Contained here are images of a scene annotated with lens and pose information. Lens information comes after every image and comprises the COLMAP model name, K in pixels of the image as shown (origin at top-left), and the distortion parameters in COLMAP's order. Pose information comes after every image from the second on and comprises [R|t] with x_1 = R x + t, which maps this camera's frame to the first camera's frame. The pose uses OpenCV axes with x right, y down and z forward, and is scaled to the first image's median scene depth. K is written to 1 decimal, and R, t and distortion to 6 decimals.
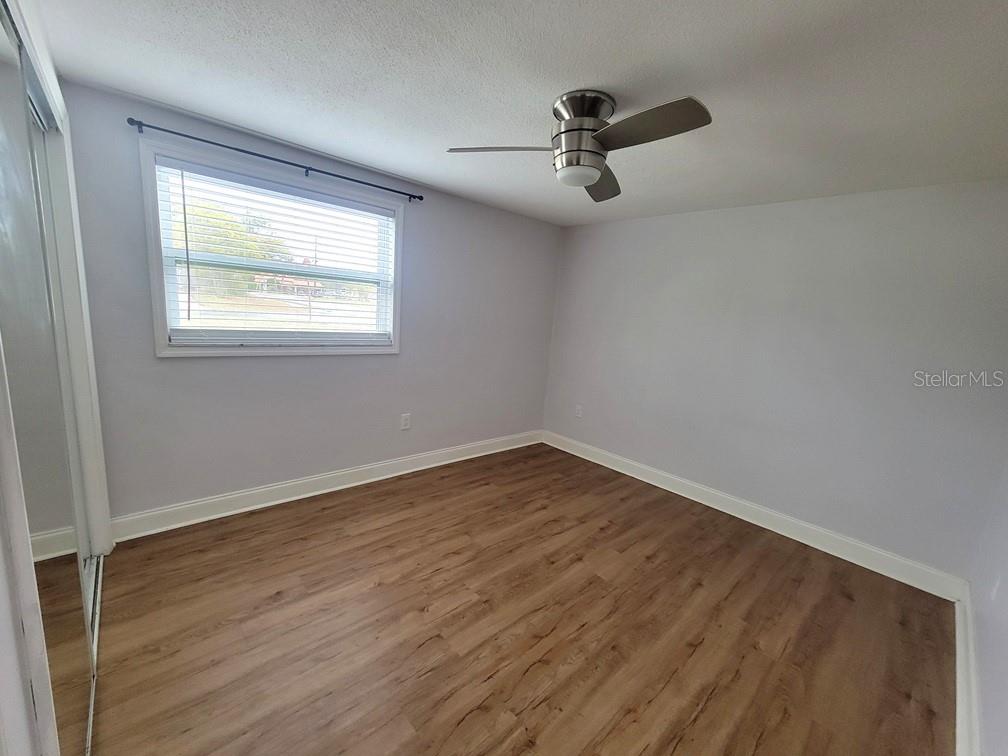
lens RADIAL K [[409.3, 0, 500.9], [0, 409.3, 383.5], [0, 0, 1]] dist [0.002116, 0.000114]
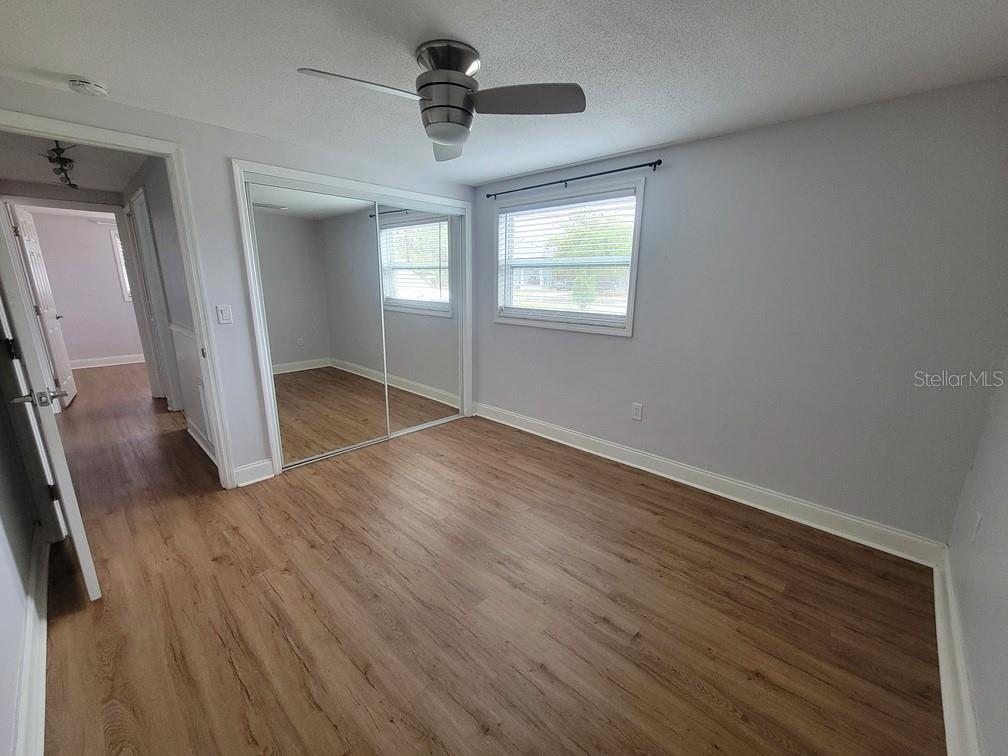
lens RADIAL K [[409.3, 0, 500.9], [0, 409.3, 383.5], [0, 0, 1]] dist [0.002116, 0.000114]
pose [[0.076778, 0.169189, -0.982589, 0.829943], [-0.184668, 0.970860, 0.152740, -0.069602], [0.979797, 0.169726, 0.105784, 0.744093]]
